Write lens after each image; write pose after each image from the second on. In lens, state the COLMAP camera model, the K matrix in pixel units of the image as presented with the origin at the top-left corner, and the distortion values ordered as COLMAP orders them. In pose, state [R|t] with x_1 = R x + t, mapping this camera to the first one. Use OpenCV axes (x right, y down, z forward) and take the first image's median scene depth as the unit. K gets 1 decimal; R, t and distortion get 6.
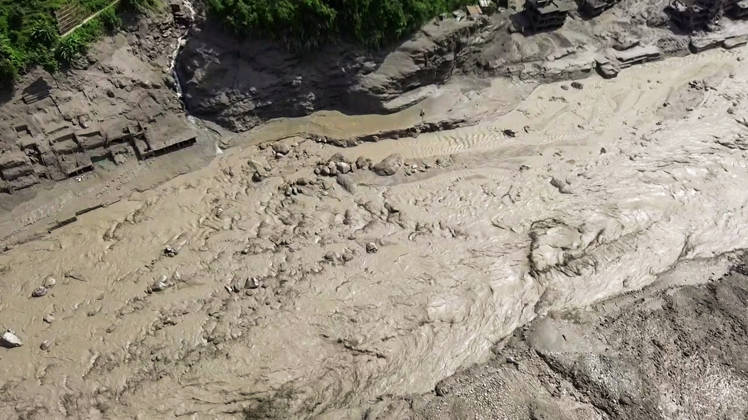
lens RADIAL K [[567.7, 0, 376.0], [0, 567.7, 209.9], [0, 0, 1]] dist [0.026466, 0.000618]
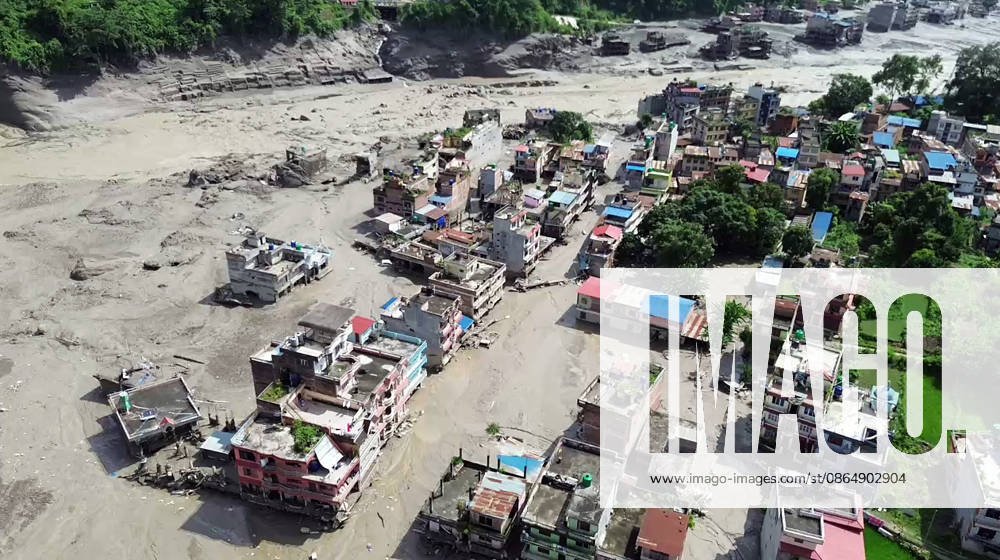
lens RADIAL K [[758.9, 0, 498.3], [0, 758.9, 280.0], [0, 0, 1]] dist [0.026466, 0.000618]
pose [[0.999788, 0.002906, -0.020377, 0.035424], [-0.009877, 0.936291, -0.351086, 1.155021], [0.018059, 0.351212, 0.936122, -0.825504]]
